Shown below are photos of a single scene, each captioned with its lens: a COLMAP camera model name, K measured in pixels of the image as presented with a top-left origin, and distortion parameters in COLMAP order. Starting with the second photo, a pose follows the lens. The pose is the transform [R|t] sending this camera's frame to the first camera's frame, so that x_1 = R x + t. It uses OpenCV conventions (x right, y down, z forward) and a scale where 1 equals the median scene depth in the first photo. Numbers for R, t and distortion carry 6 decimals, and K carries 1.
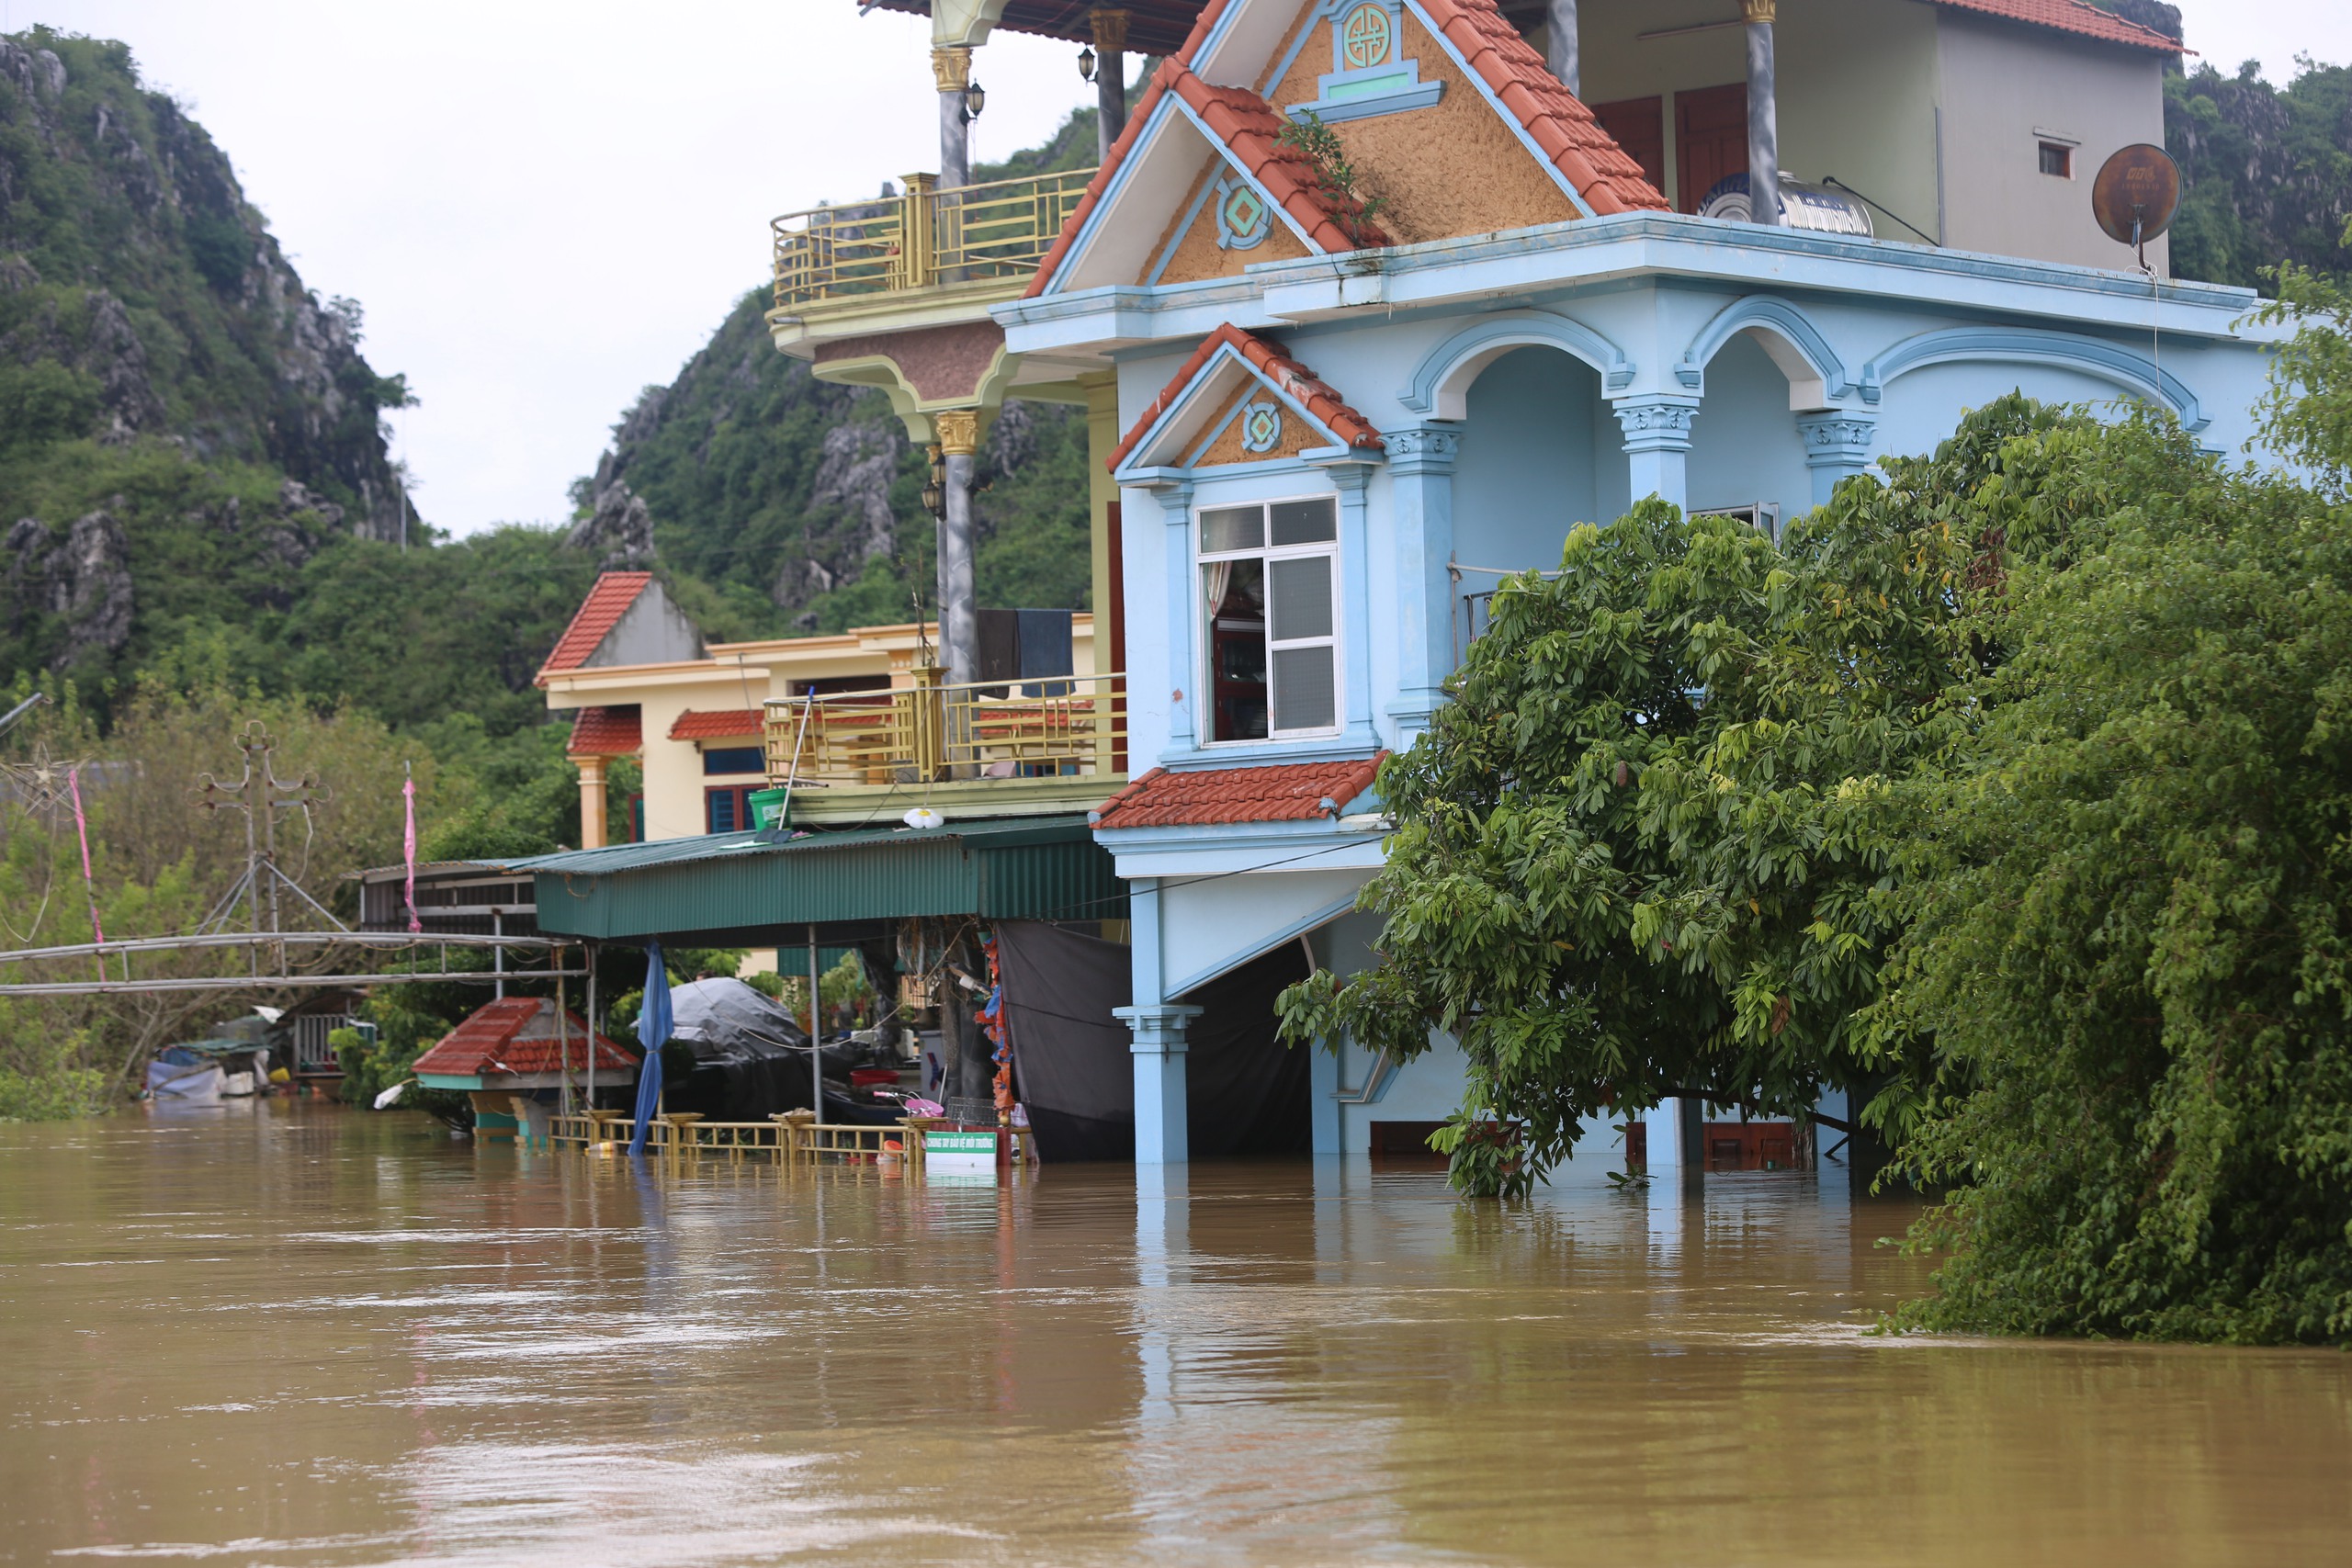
lens RADIAL K [[6182.3, 0, 1176.0], [0, 6182.3, 784.0], [0, 0, 1]] dist [-0.981351, 0.101526]
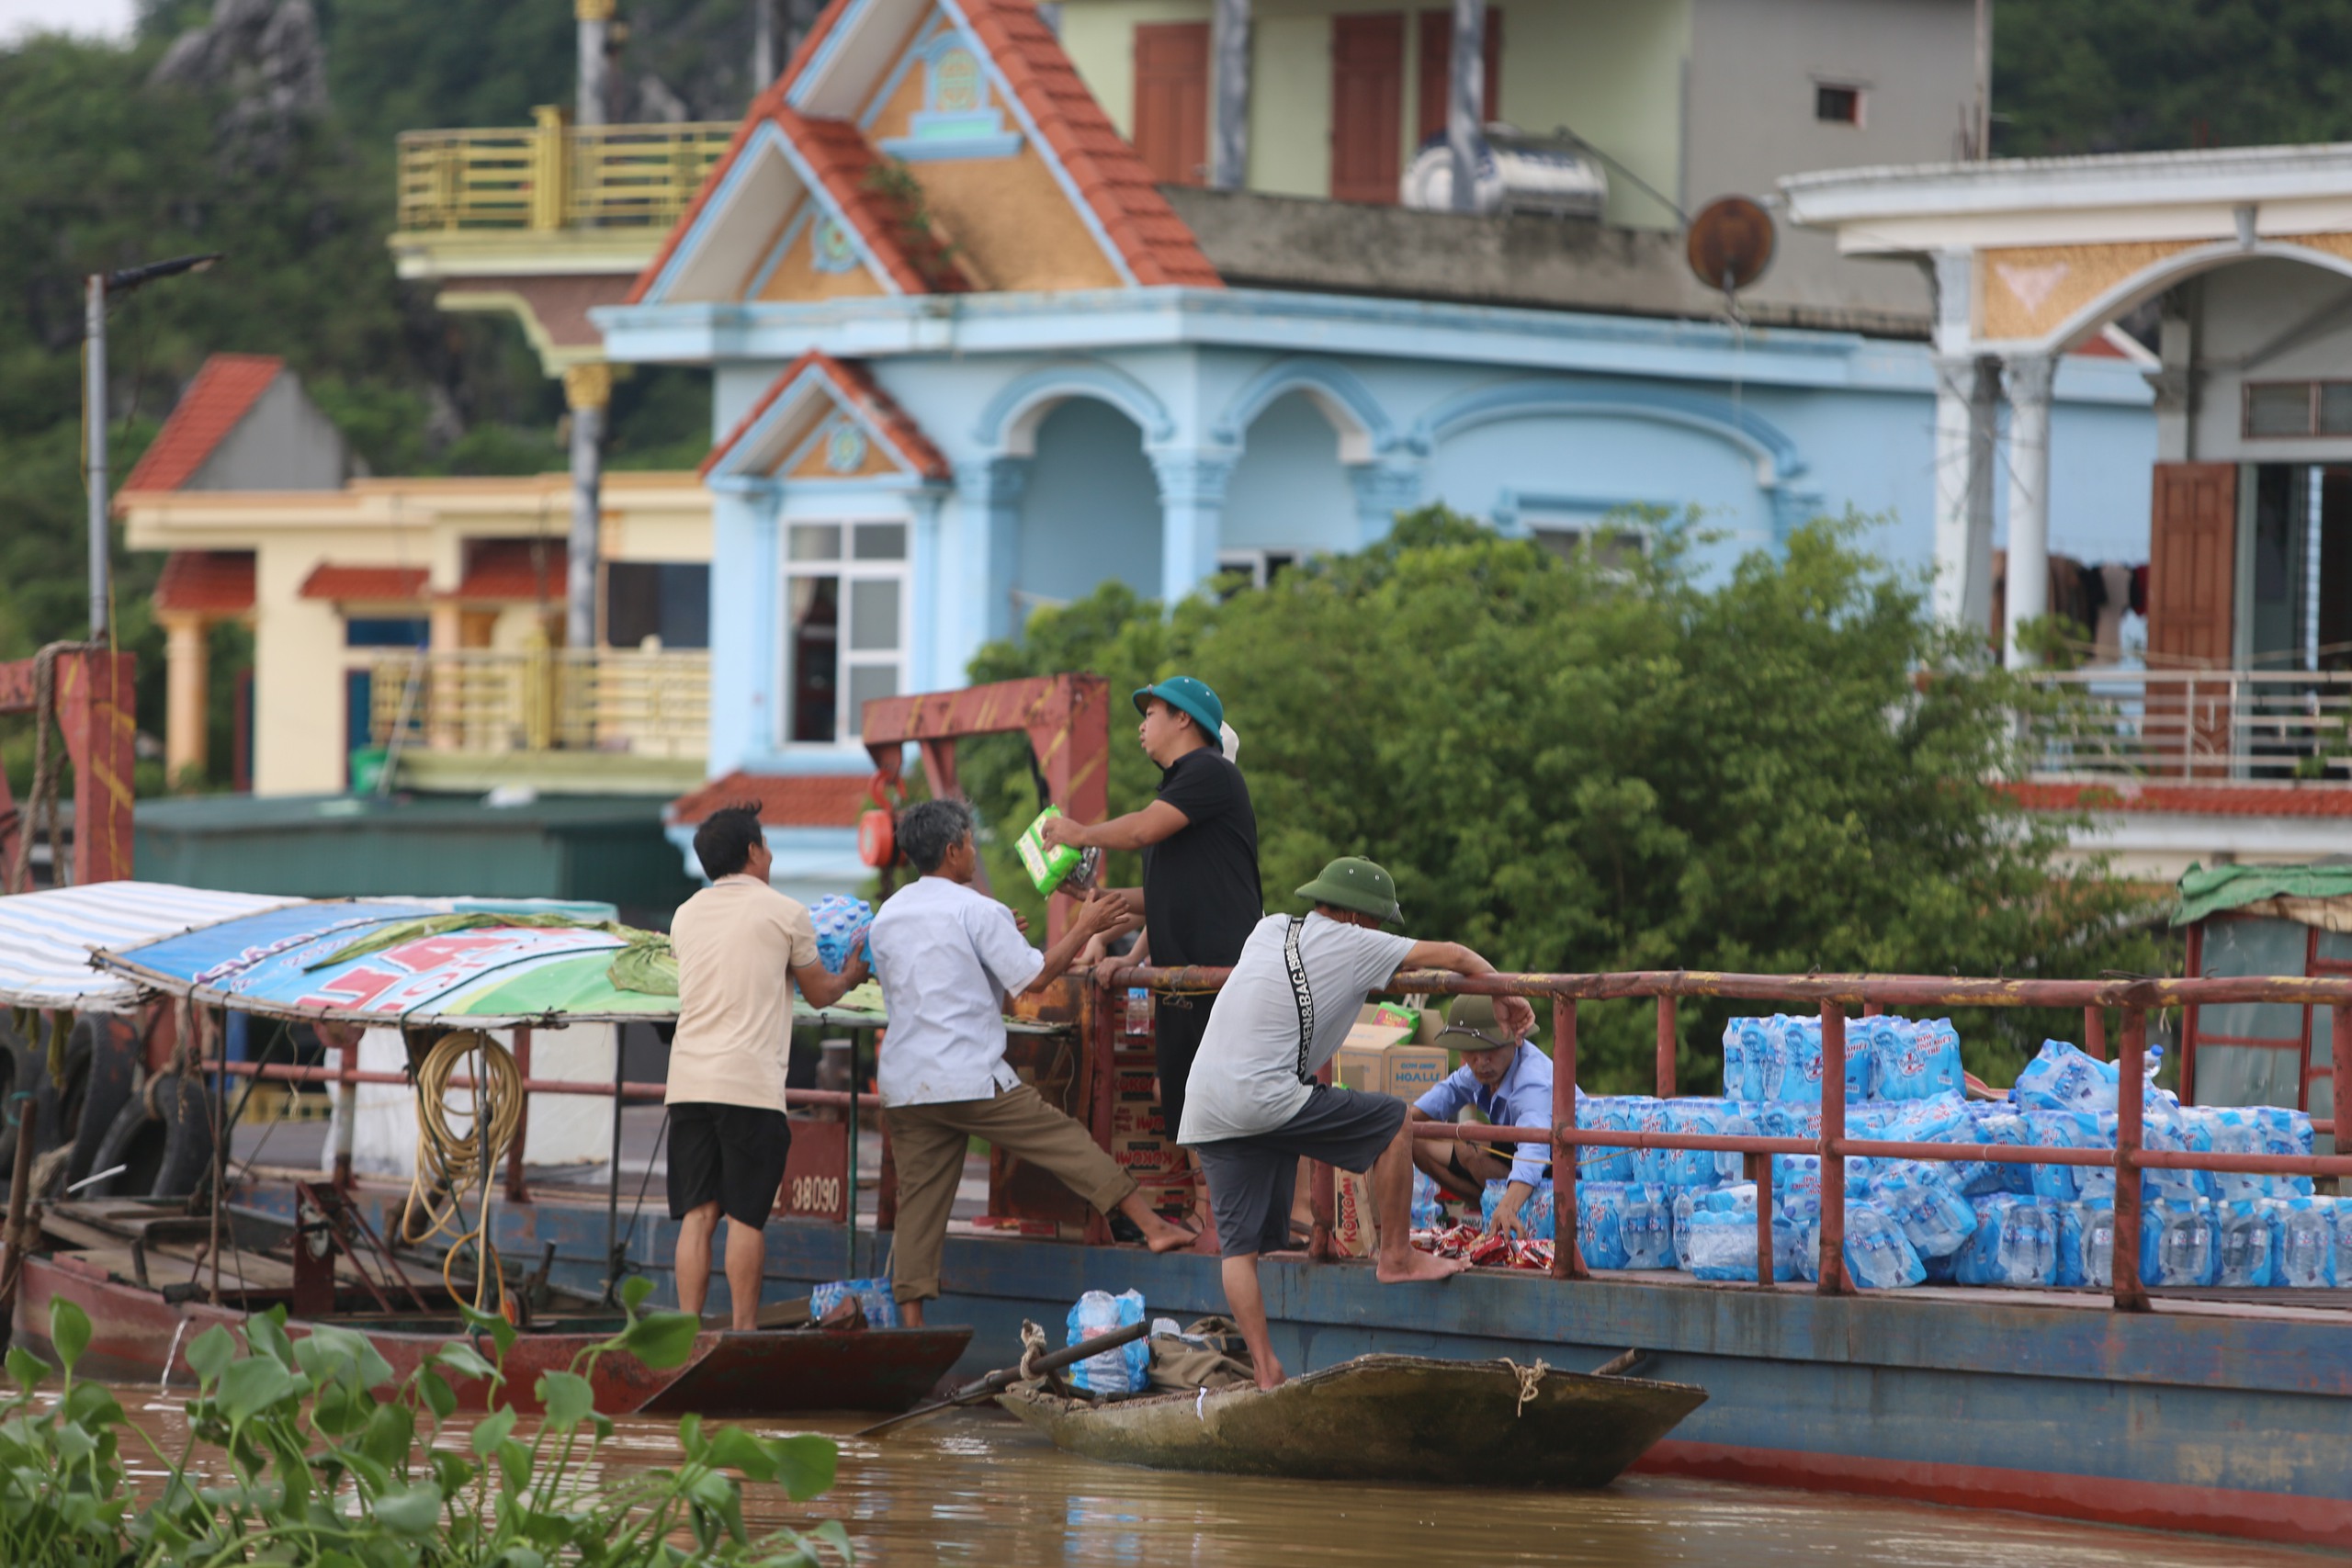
lens RADIAL K [[13486.2, 0, 1176.0], [0, 13486.2, 784.0], [0, 0, 1]] dist [-0.073736, 0.941797]
pose [[0.998644, 0.047687, -0.020888, 0.119710], [-0.047224, 0.998640, 0.022112, -0.053986], [0.021914, -0.021096, 0.999537, -1.274894]]
